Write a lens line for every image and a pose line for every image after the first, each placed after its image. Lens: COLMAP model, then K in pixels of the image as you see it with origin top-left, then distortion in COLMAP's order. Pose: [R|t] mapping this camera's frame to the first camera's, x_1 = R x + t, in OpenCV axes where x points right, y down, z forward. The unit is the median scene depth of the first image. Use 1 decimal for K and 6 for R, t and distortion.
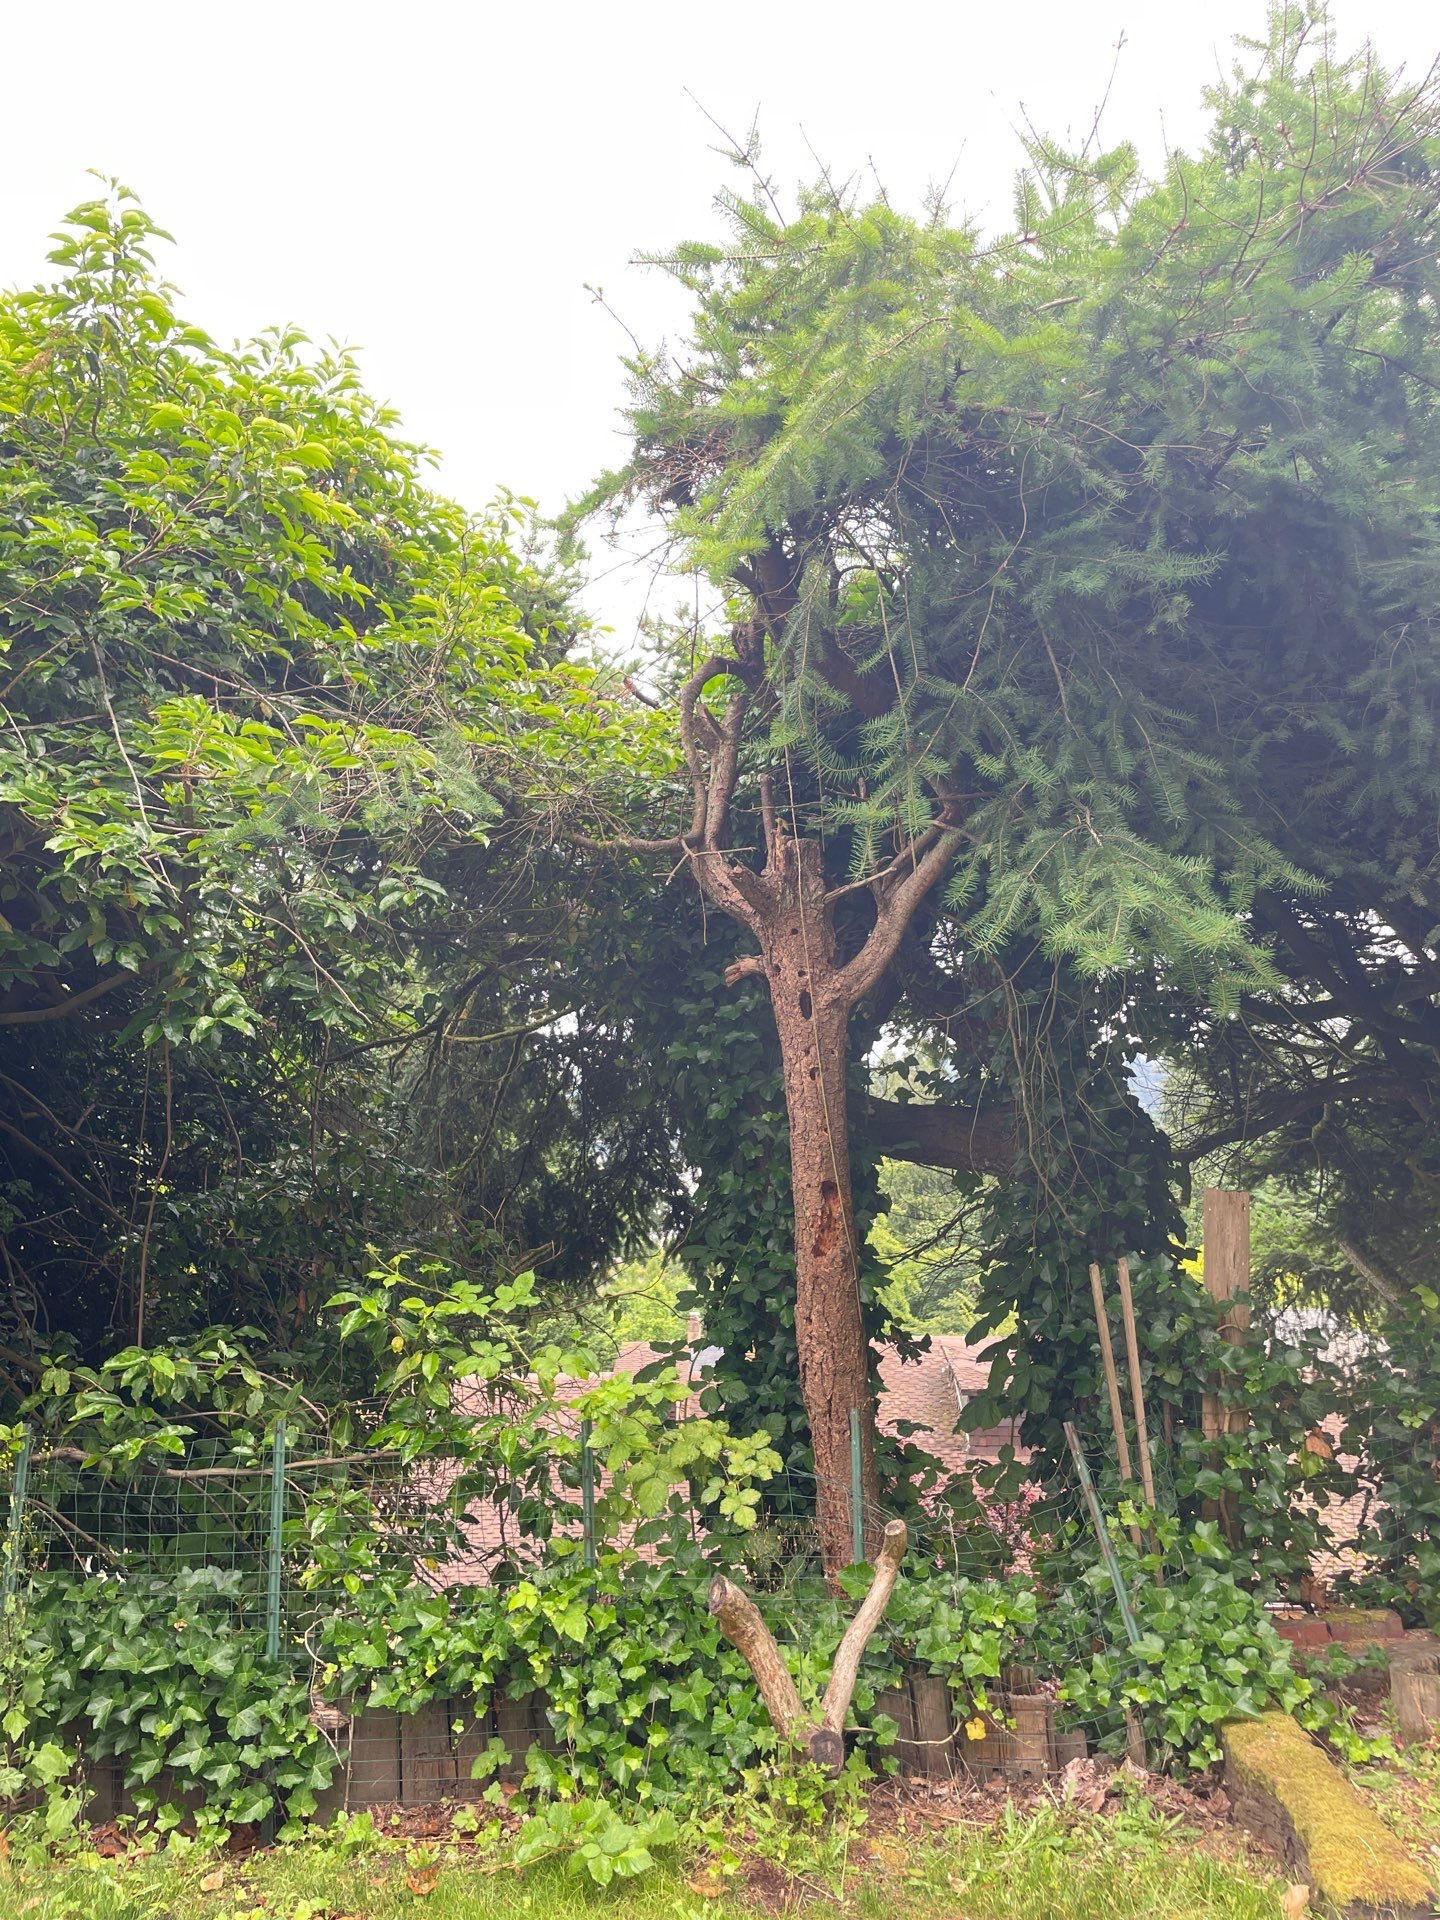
lens RADIAL K [[1428.8, 0, 714.4], [0, 1428.8, 969.4], [0, 0, 1]] dist [0.077923, -0.099593]
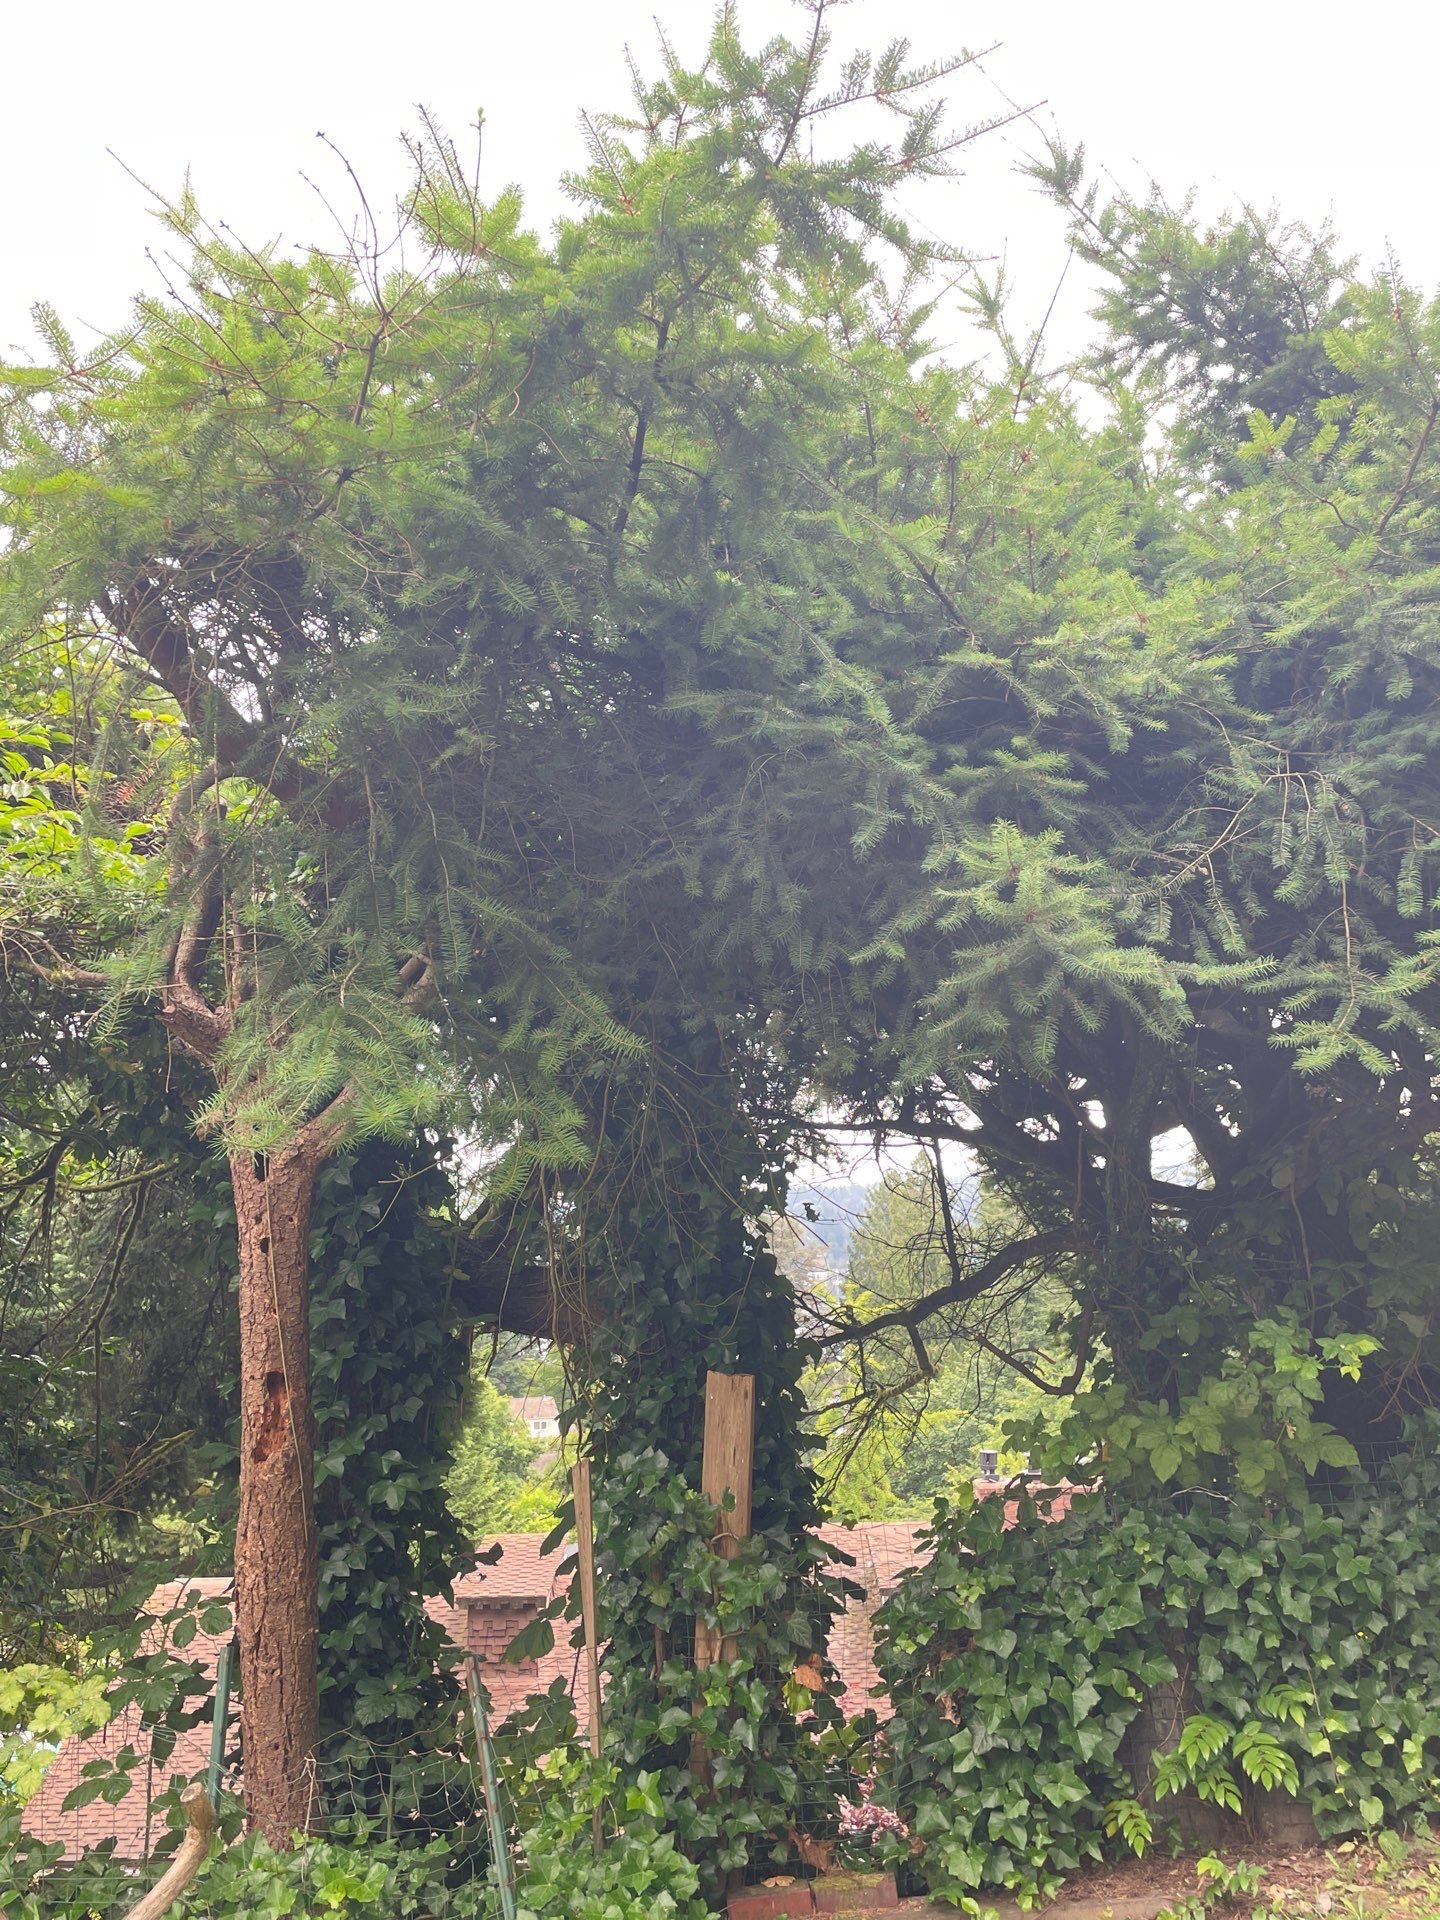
lens RADIAL K [[1704.1, 0, 733.2], [0, 1704.1, 969.0], [0, 0, 1]] dist [0.076282, -0.087382]
pose [[0.999651, -0.001662, 0.026357, 0.401681], [0.003276, 0.998112, -0.061328, -0.035155], [-0.026205, 0.061393, 0.997770, -0.059854]]
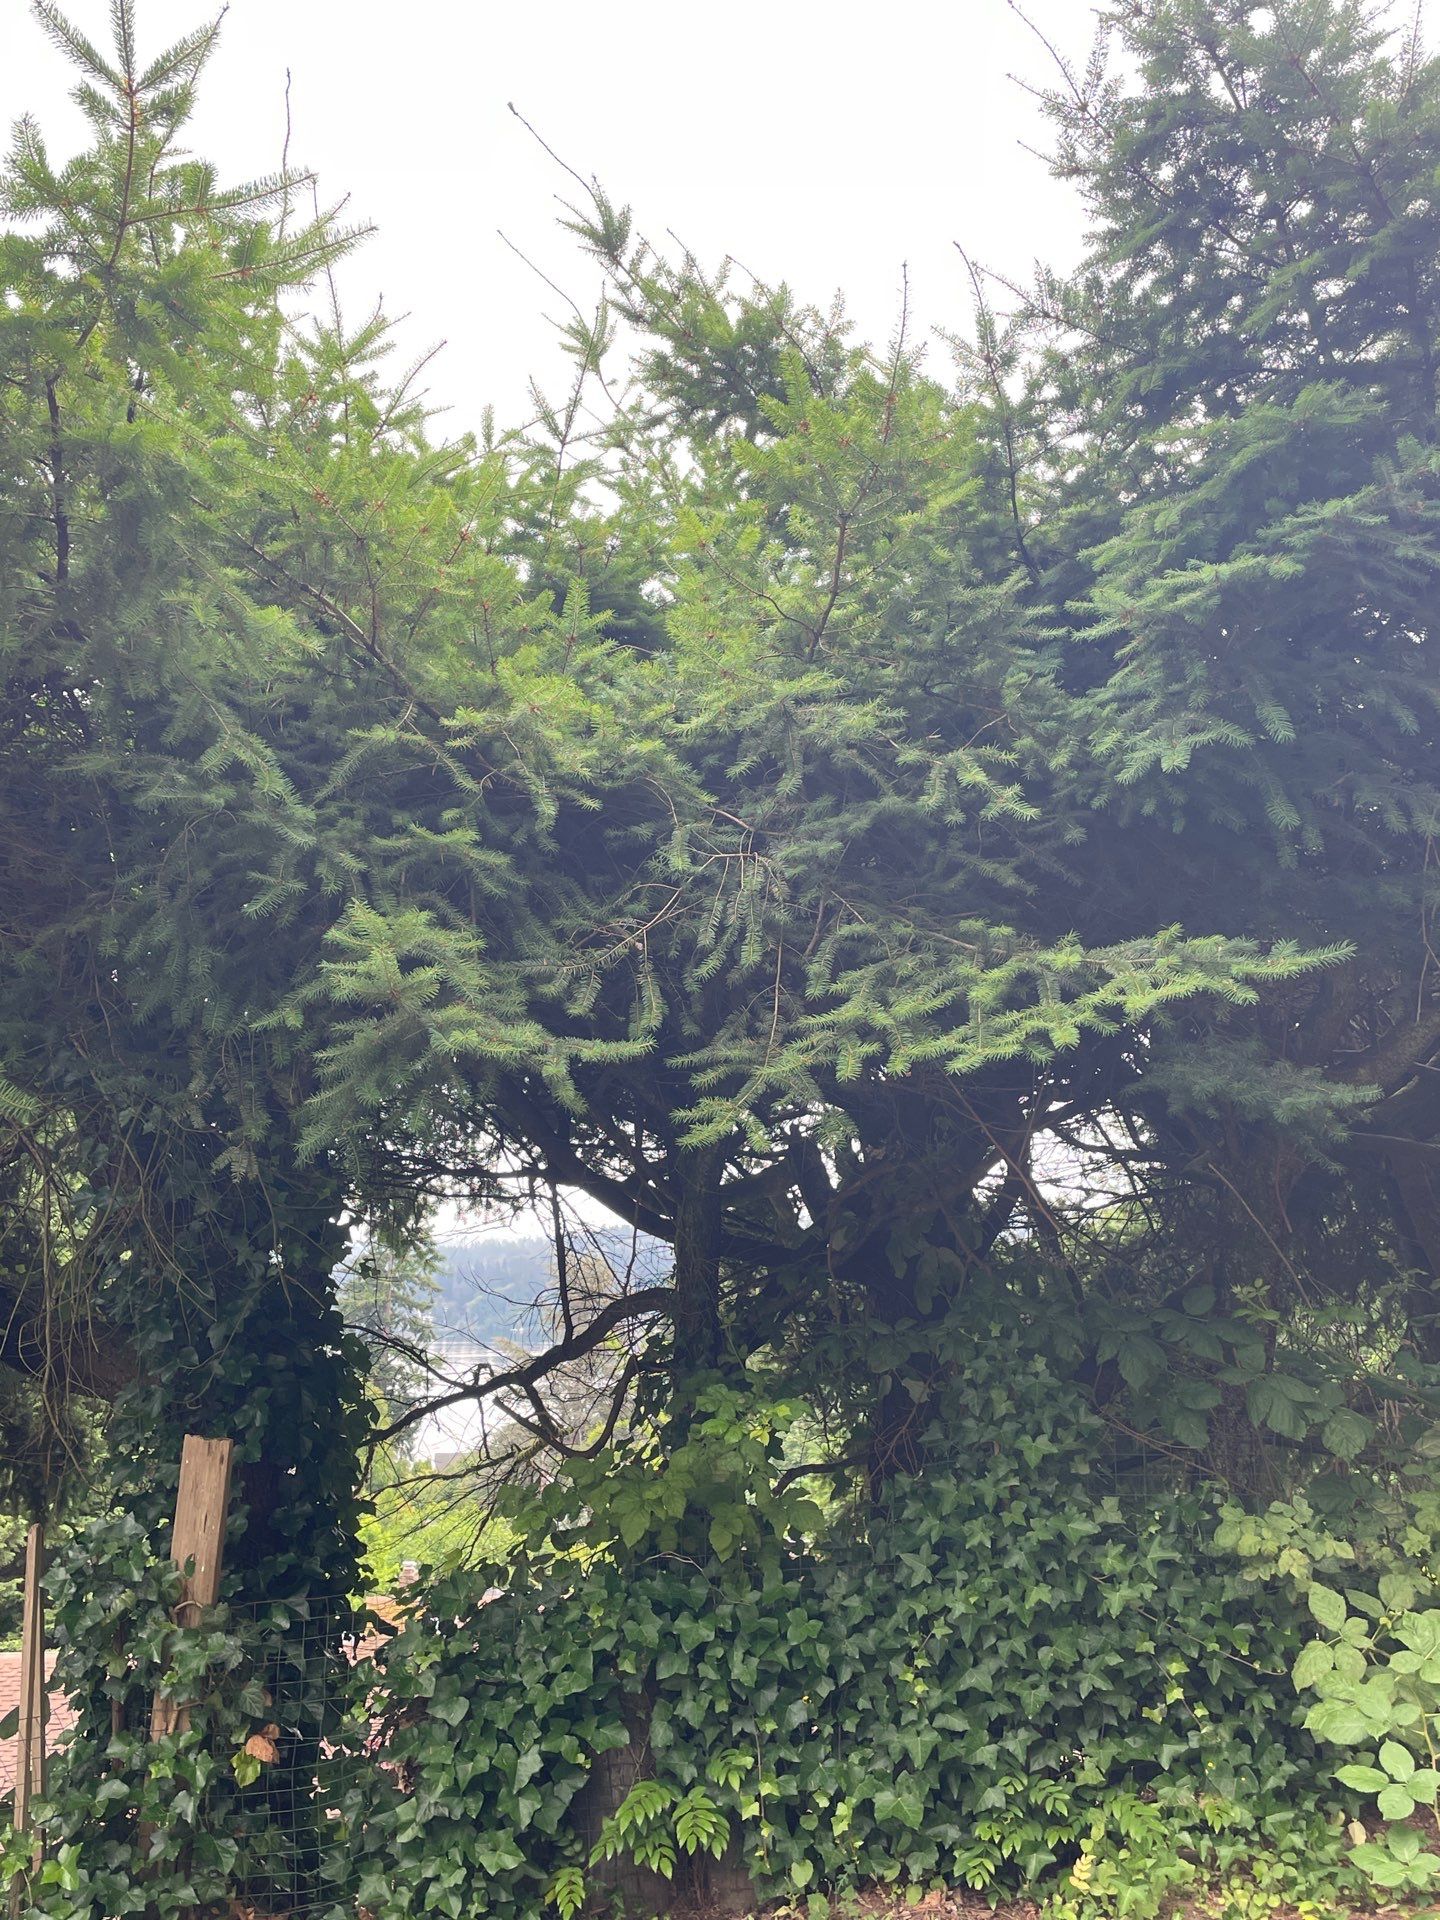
lens RADIAL K [[1859.5, 0, 720.0], [0, 1859.5, 960.0], [0, 0, 1]] dist [0.101016, -0.150906]
pose [[0.992558, 0.033529, 0.117064, 0.626976], [-0.024630, 0.996754, -0.076650, -0.060924], [-0.119254, 0.073197, 0.990162, -0.185666]]
